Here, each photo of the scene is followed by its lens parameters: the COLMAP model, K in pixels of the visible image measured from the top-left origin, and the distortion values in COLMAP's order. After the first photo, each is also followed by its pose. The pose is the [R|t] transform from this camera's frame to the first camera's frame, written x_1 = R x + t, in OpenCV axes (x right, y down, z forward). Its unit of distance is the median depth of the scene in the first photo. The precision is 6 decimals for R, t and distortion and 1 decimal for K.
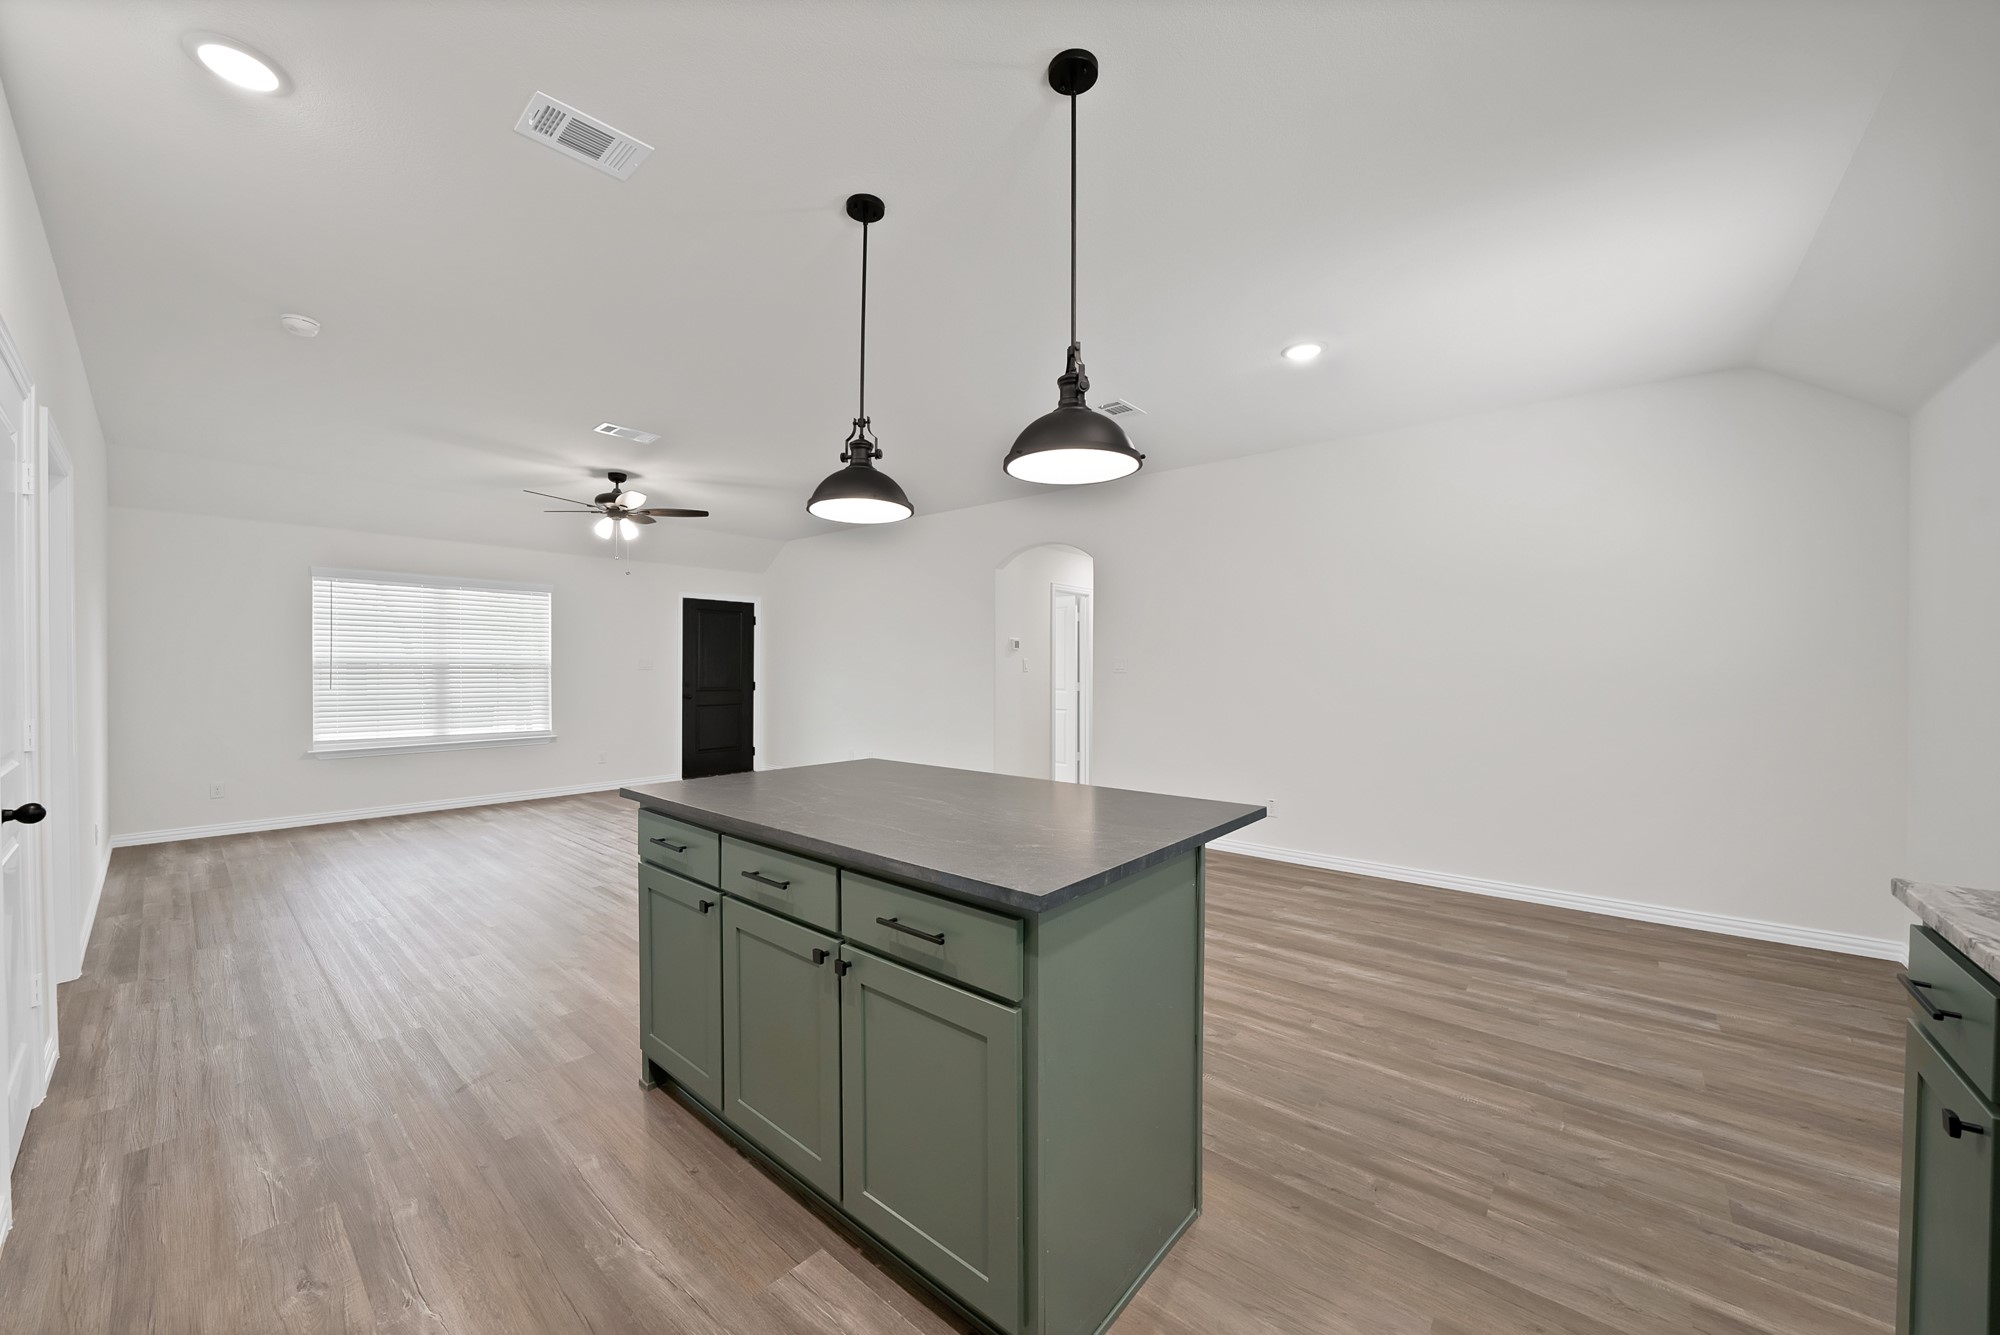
lens RADIAL K [[729.6, 0, 989.0], [0, 729.6, 671.0], [0, 0, 1]] dist [-0.027591, 0.003318]
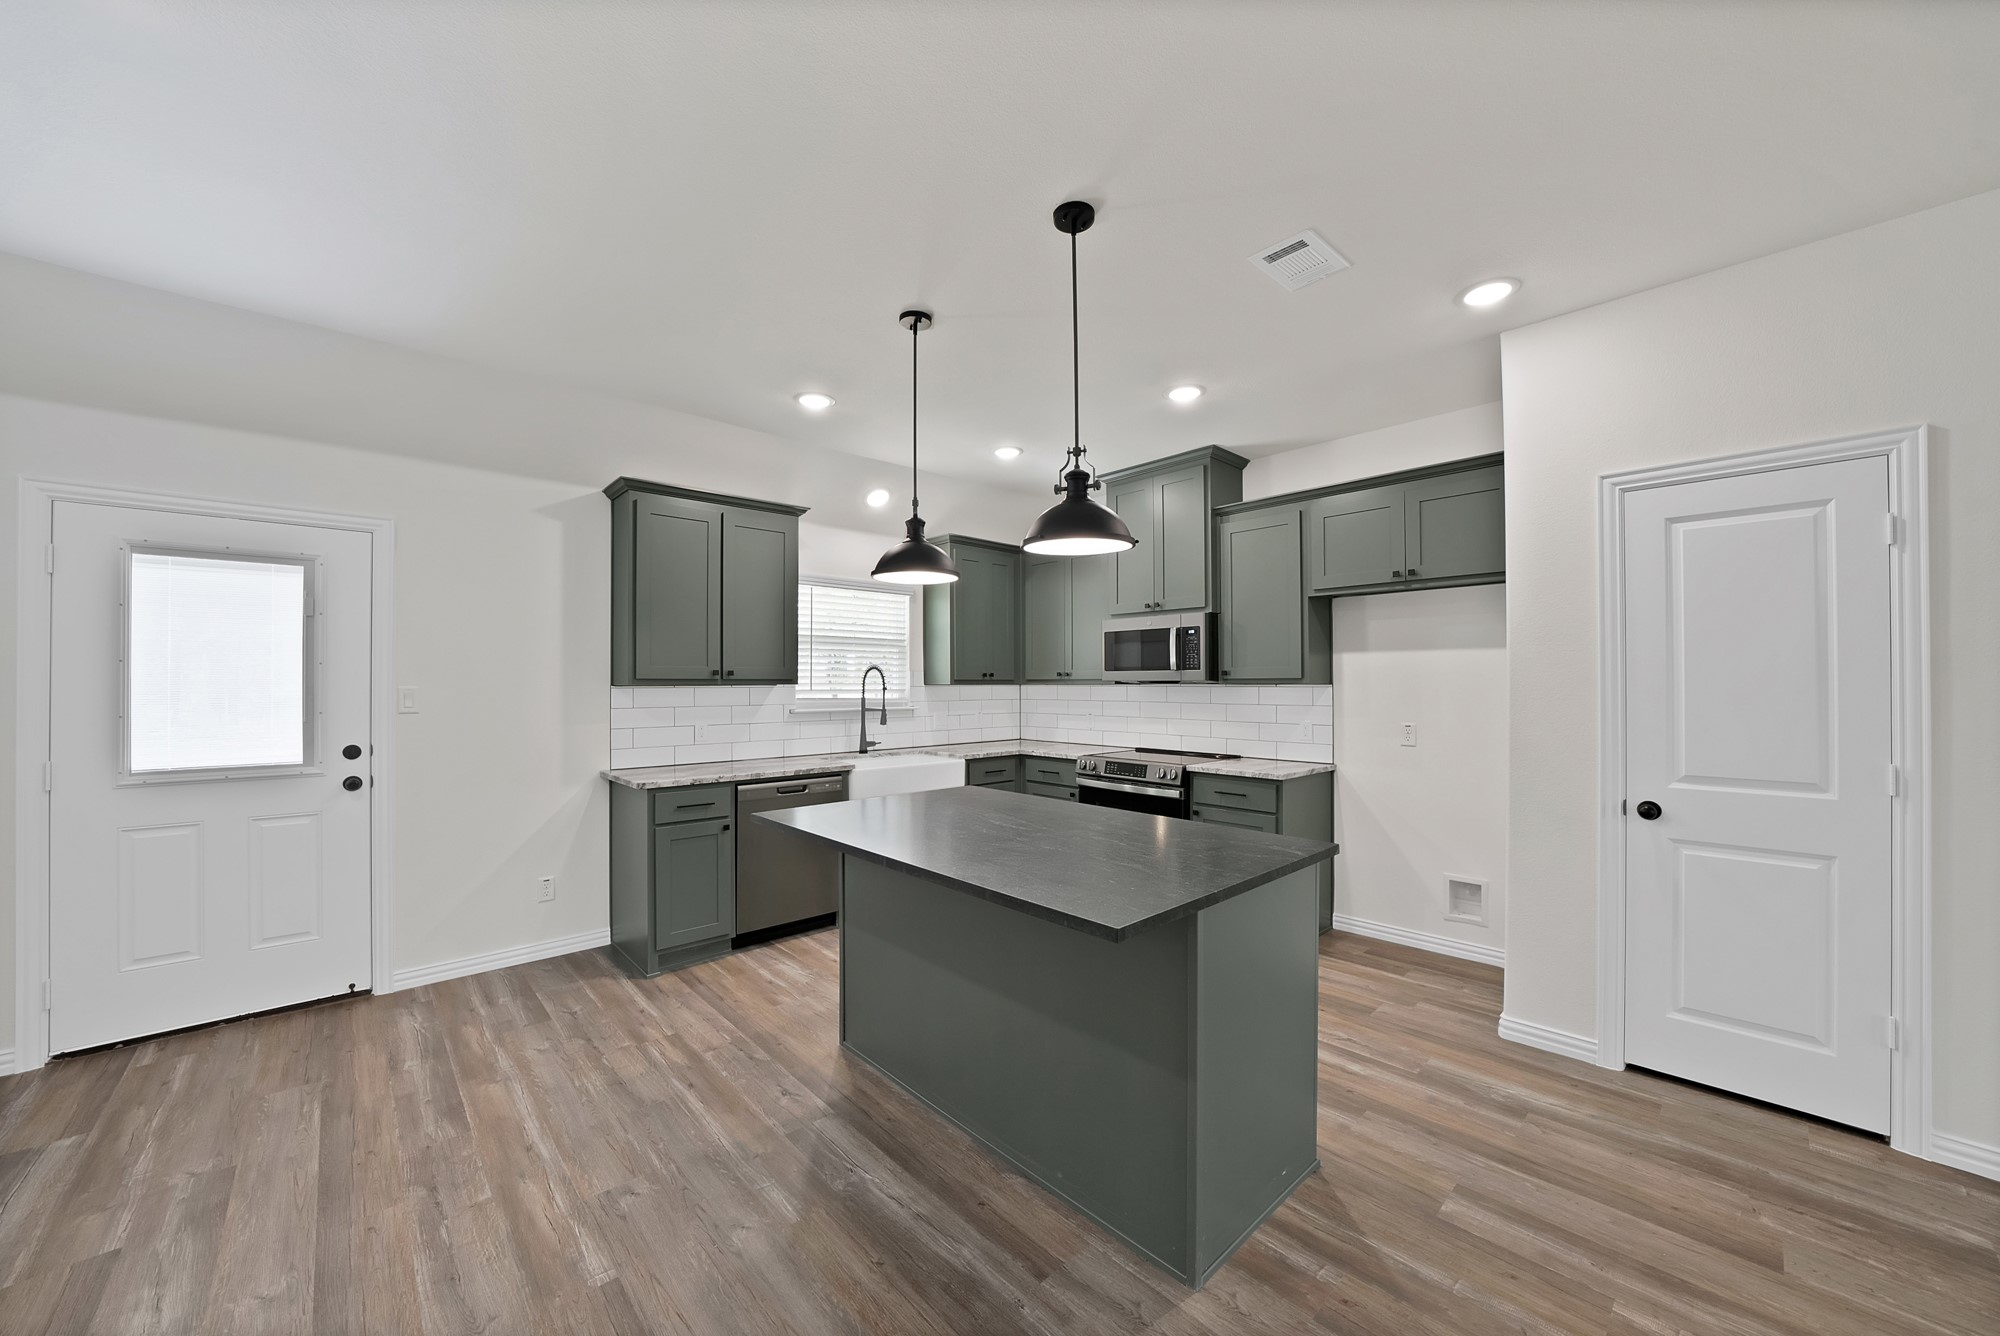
lens RADIAL K [[721.8, 0, 996.1], [0, 721.8, 677.4], [0, 0, 1]] dist [-0.026043, 0.003283]
pose [[-0.993009, 0.000705, 0.118033, -0.075074], [0.000716, 1.000000, 0.000053, -0.020256], [-0.118033, 0.000137, -0.993010, 0.792253]]
